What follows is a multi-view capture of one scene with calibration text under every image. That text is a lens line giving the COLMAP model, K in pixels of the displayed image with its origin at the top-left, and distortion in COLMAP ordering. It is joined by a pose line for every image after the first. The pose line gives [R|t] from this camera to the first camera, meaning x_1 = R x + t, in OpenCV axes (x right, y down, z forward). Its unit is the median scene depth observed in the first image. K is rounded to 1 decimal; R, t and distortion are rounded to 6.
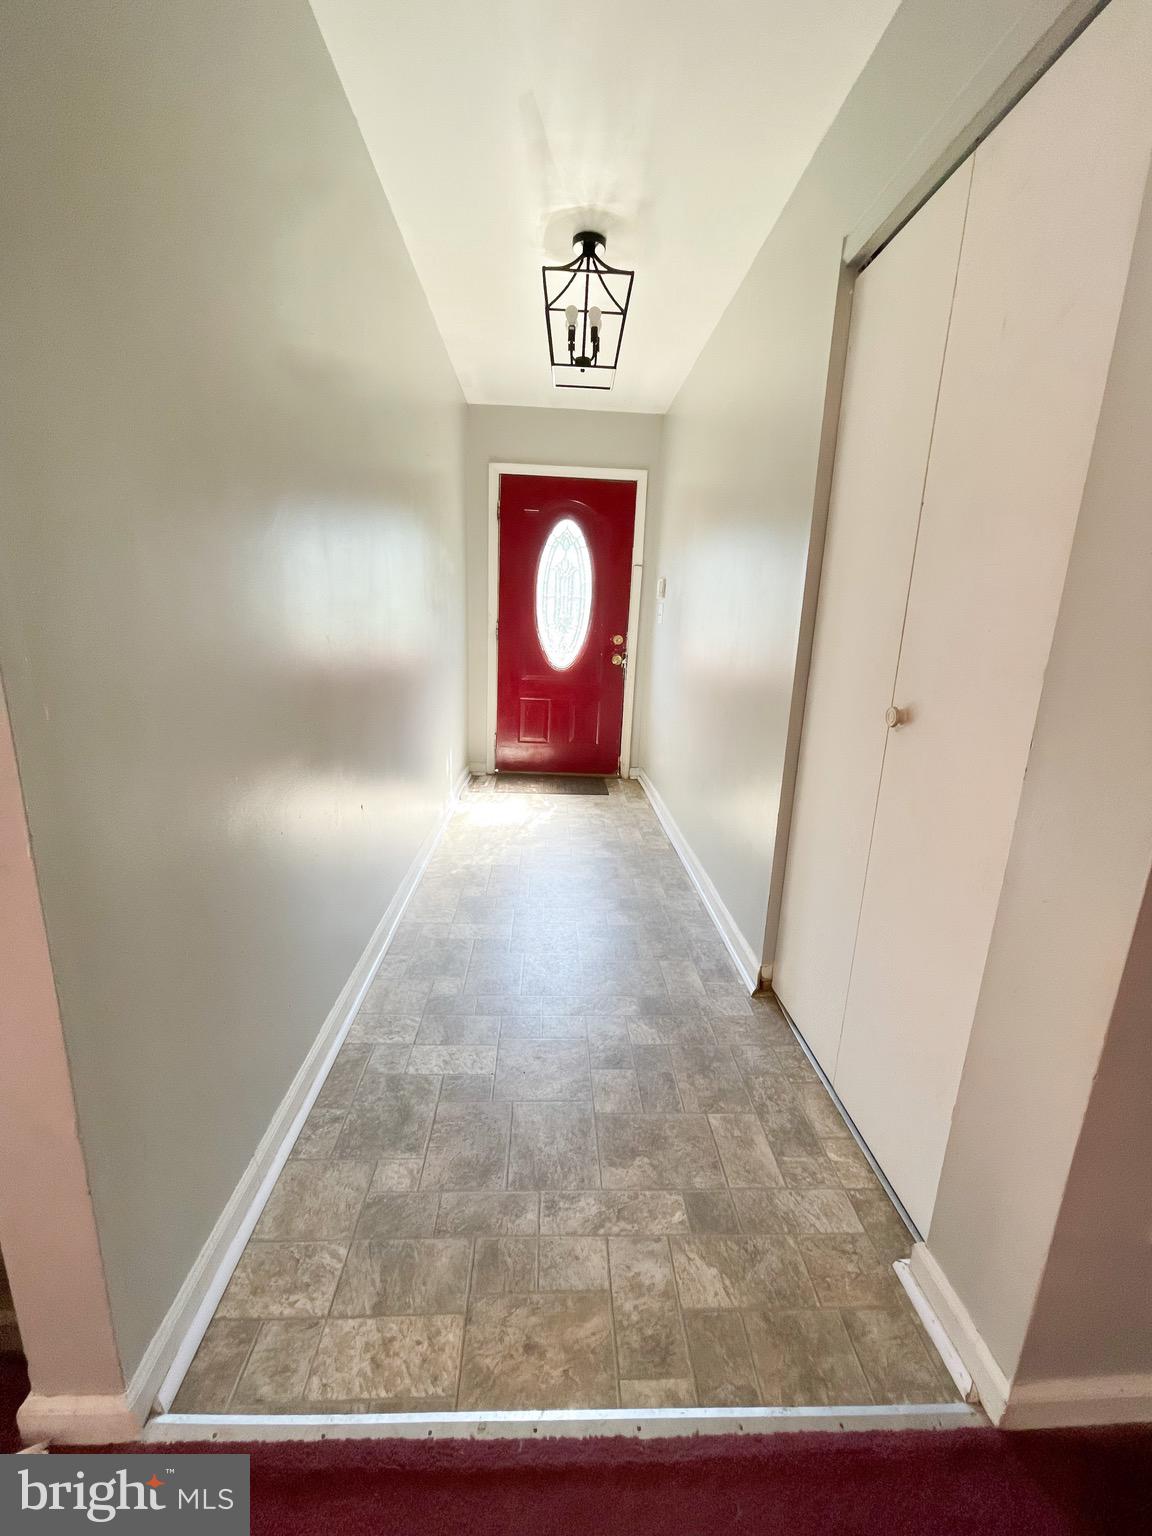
lens RADIAL K [[619.9, 0, 579.8], [0, 619.9, 766.6], [0, 0, 1]] dist [0.000846, -0.000005]
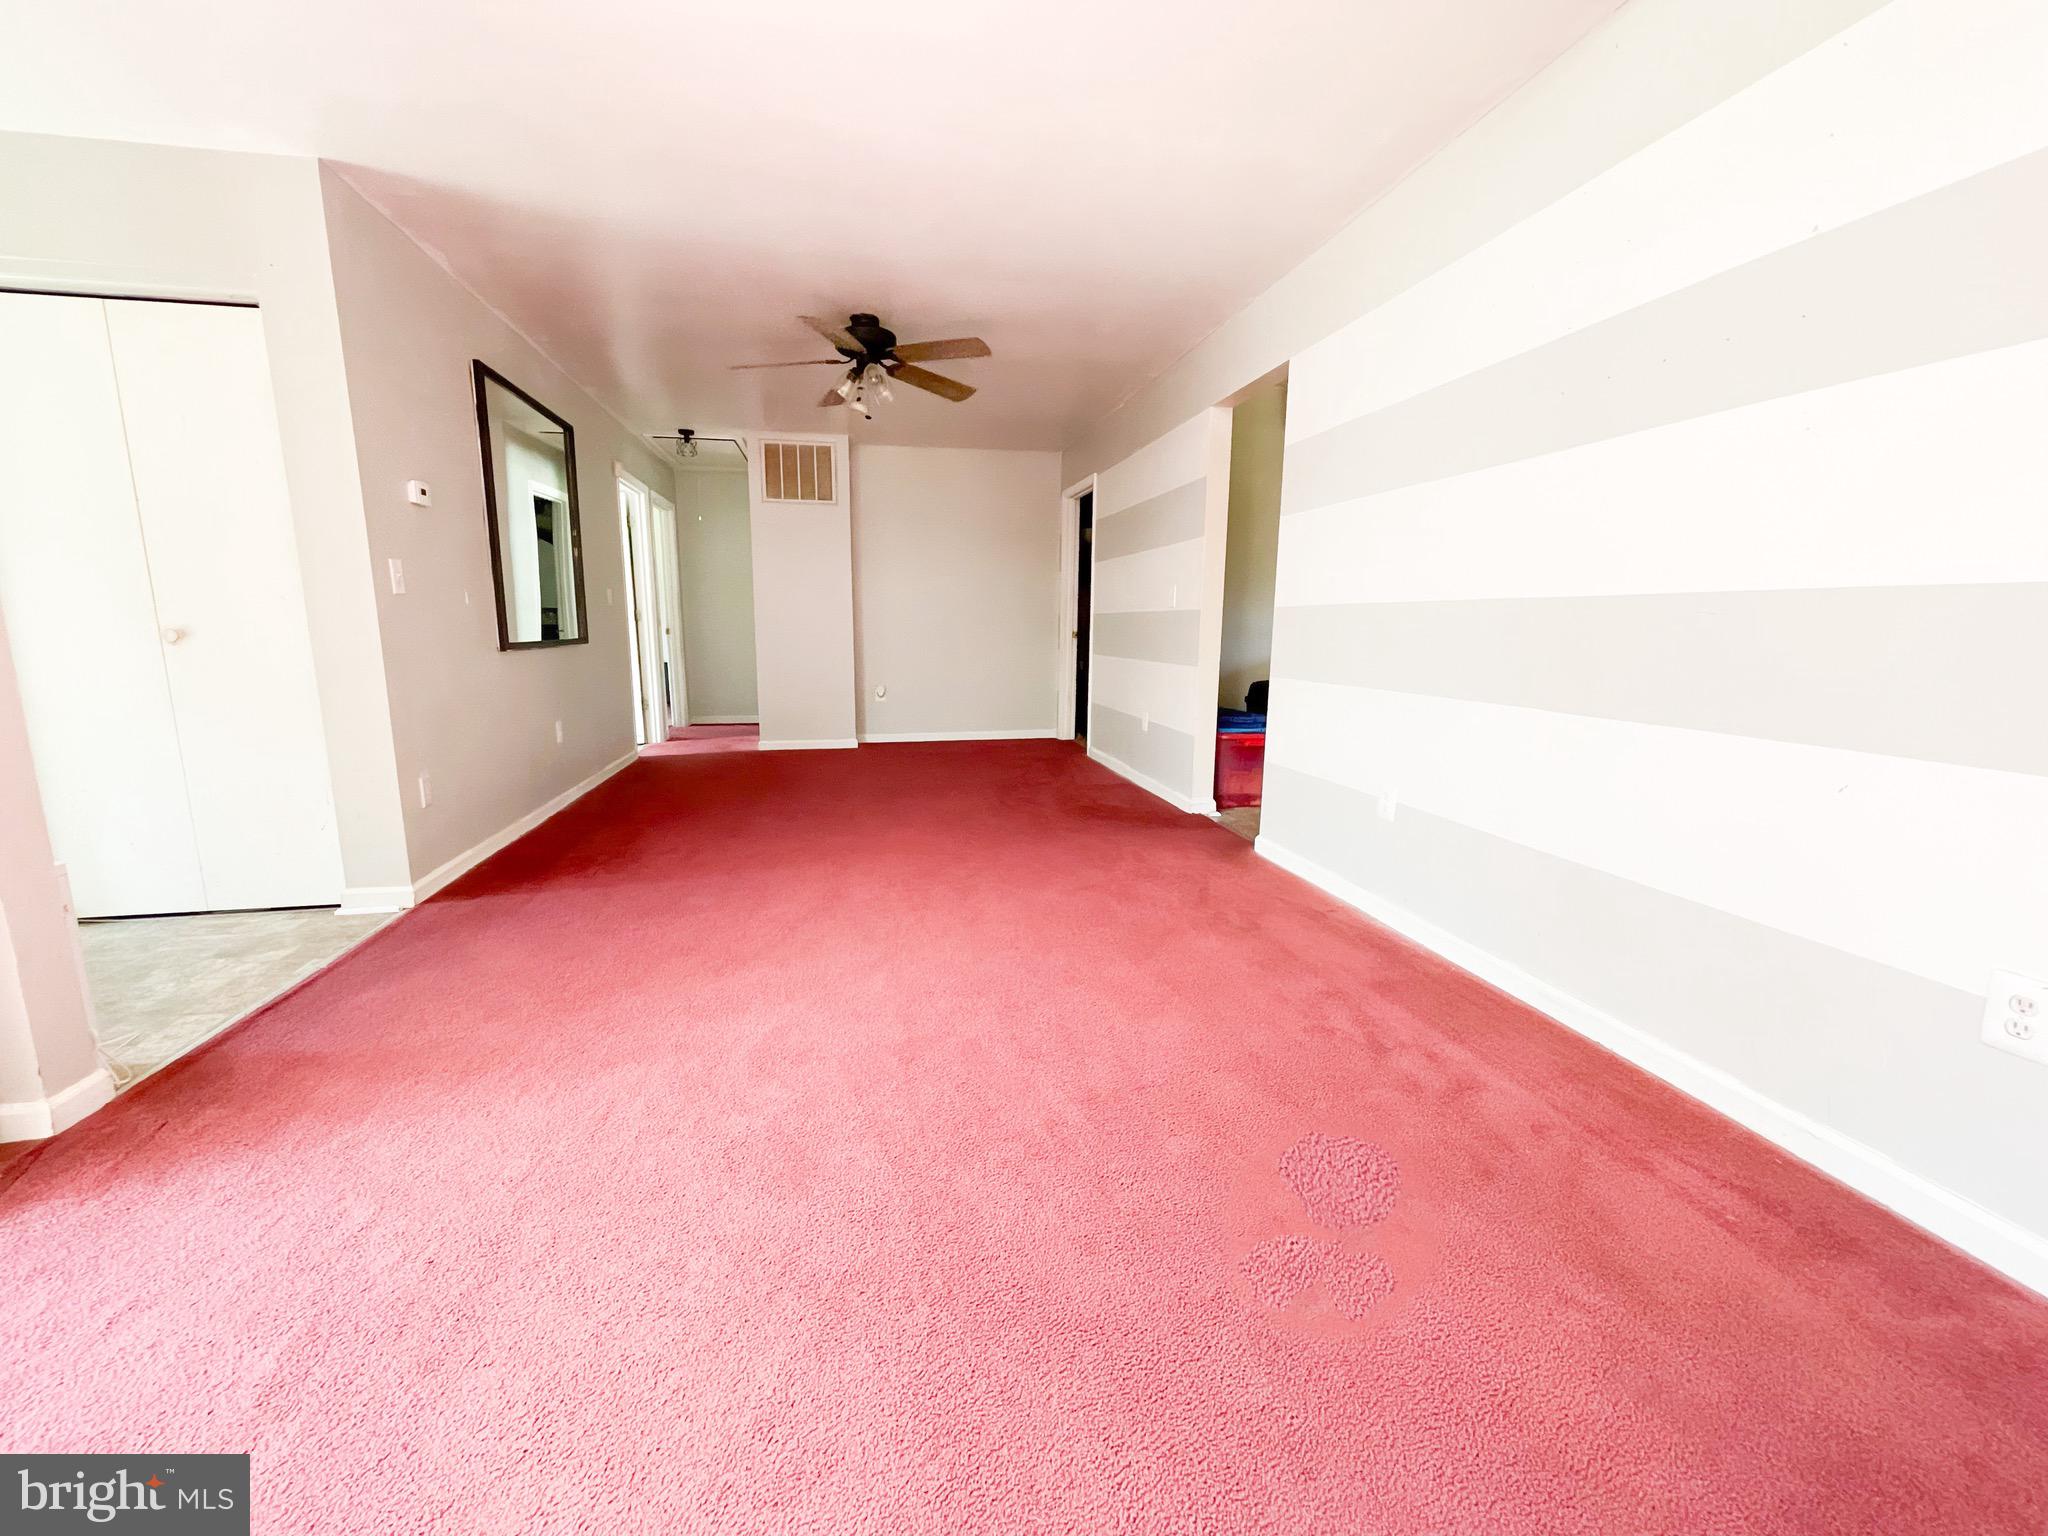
lens RADIAL K [[826.6, 0, 1025.3], [0, 826.6, 762.3], [0, 0, 1]] dist [0.000846, -0.000005]
pose [[-0.155231, -0.203714, 0.966646, -2.204981], [0.225333, 0.945410, 0.235424, 0.247323], [-0.961836, 0.254362, -0.100853, -0.907190]]
